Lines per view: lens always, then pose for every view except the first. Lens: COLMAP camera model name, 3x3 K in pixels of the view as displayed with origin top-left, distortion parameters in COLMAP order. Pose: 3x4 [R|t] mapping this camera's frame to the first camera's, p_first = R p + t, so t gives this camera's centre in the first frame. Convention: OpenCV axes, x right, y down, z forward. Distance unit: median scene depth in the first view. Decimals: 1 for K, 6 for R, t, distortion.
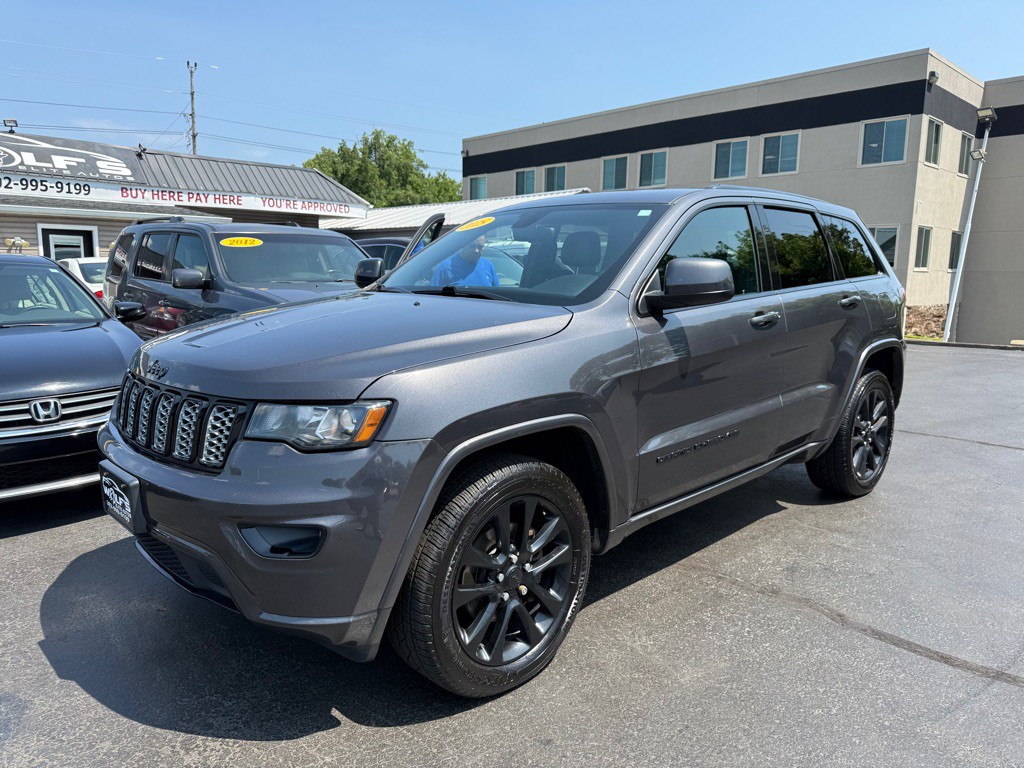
lens RADIAL K [[733.3, 0, 505.5], [0, 733.3, 387.8], [0, 0, 1]] dist [0.022061, -0.022594]
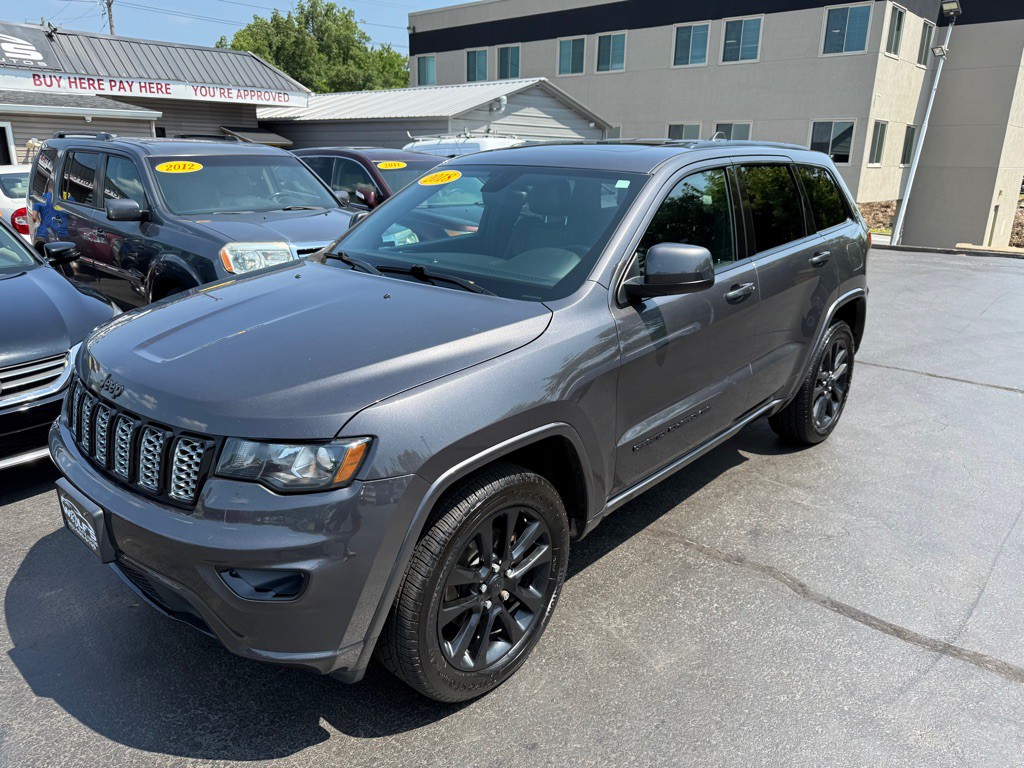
lens RADIAL K [[733.3, 0, 511.8], [0, 733.3, 385.9], [0, 0, 1]] dist [0.022061, -0.022594]
pose [[0.997355, -0.017839, 0.070462, -0.020053], [0.007201, 0.988896, 0.148437, -0.097875], [-0.072328, -0.147537, 0.986408, 0.026427]]
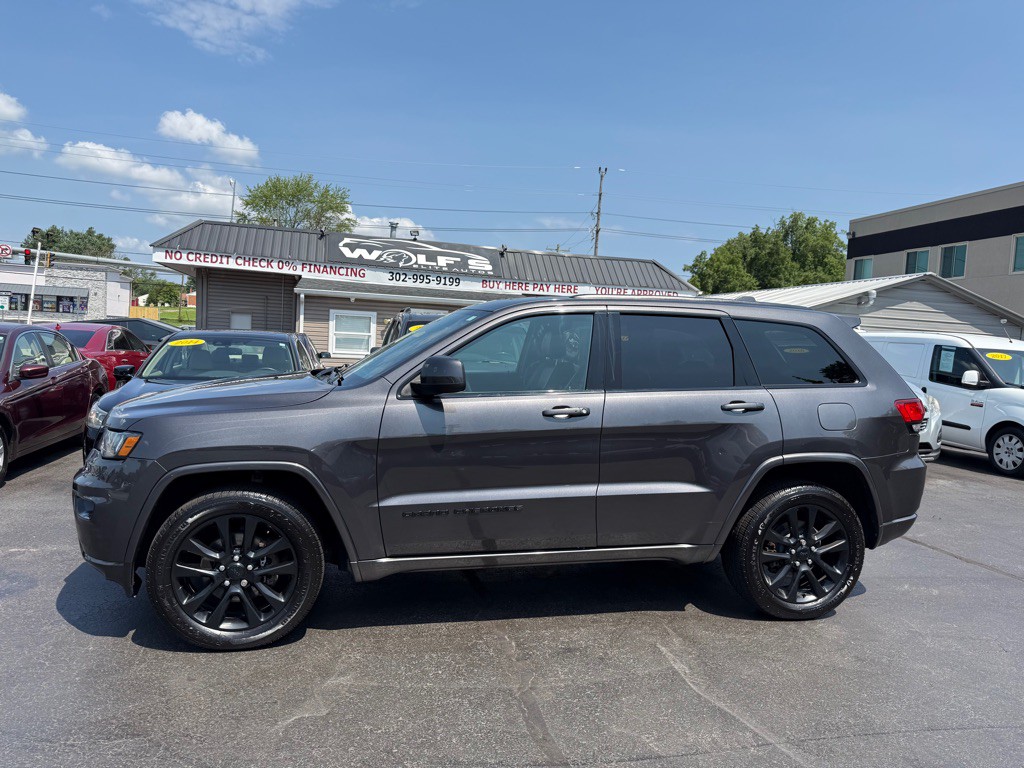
lens RADIAL K [[733.3, 0, 510.9], [0, 733.3, 388.8], [0, 0, 1]] dist [0.022061, -0.022594]
pose [[0.851702, 0.066310, -0.519814, 0.720484], [-0.121192, 0.989994, -0.072283, -0.034221], [0.509820, 0.124561, 0.851216, 0.001754]]
